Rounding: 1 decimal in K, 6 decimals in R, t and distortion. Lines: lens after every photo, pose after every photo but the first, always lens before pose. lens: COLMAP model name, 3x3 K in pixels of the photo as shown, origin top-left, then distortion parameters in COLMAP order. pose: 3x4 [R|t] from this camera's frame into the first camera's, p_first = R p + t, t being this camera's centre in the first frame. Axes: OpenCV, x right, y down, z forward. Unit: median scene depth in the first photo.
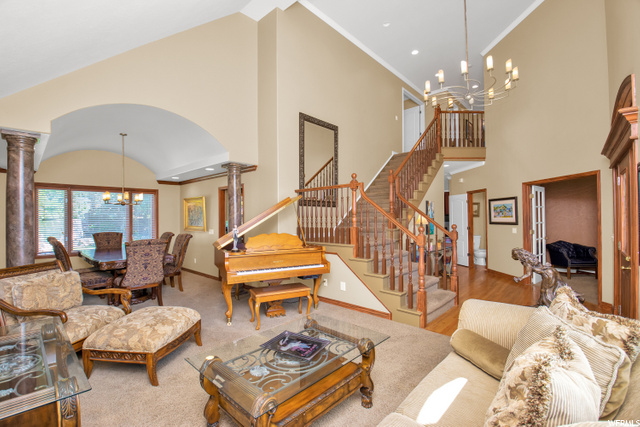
lens RADIAL K [[289.2, 0, 320.3], [0, 289.2, 215.0], [0, 0, 1]] dist [-0.011582, -0.000172]
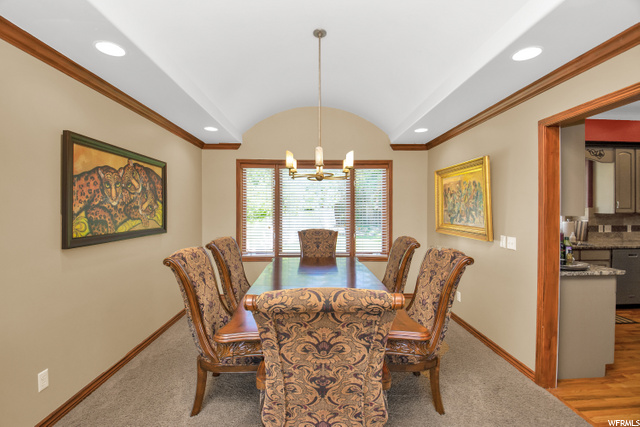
lens RADIAL K [[257.8, 0, 320.6], [0, 257.8, 211.0], [0, 0, 1]] dist [-0.002647, -0.000170]
pose [[0.685394, 0.010373, -0.728099, -0.316148], [0.001207, 0.999881, 0.015382, 0.010392], [0.728172, -0.011421, 0.685300, 0.605507]]
